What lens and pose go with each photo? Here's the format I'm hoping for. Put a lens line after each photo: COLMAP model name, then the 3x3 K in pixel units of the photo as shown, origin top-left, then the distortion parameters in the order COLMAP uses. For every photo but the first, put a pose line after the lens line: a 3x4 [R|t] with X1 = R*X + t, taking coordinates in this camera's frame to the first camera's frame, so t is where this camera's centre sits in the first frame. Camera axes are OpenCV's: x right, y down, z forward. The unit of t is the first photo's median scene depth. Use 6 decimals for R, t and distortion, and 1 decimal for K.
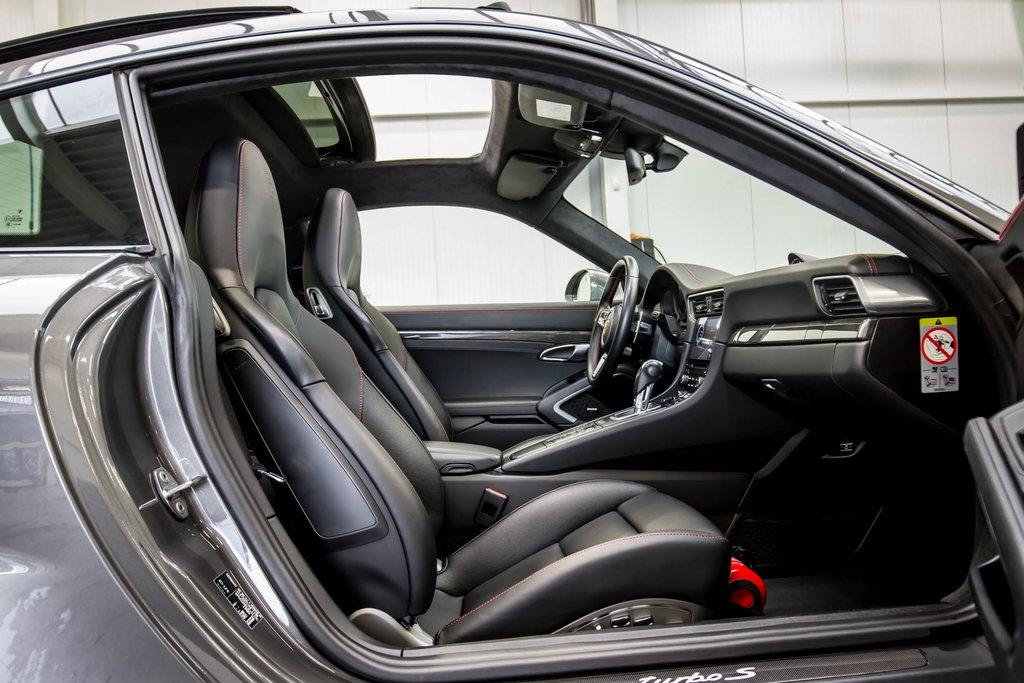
lens RADIAL K [[754.8, 0, 512.0], [0, 754.8, 321.6], [0, 0, 1]] dist [0.003402, -0.063544]
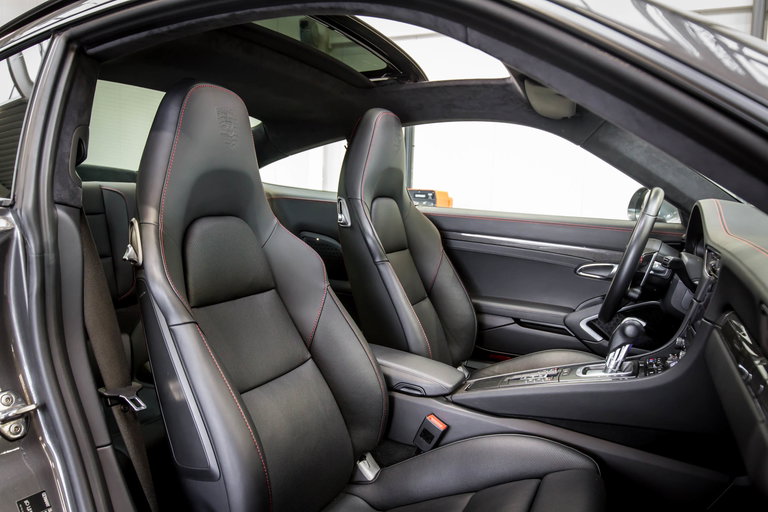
lens RADIAL K [[566.1, 0, 384.0], [0, 566.1, 241.1], [0, 0, 1]] dist [0.003402, -0.063544]
pose [[0.876810, 0.122813, -0.464889, 0.185353], [-0.072406, 0.989530, 0.124848, -0.082347], [0.475355, -0.075807, 0.876522, 0.233357]]
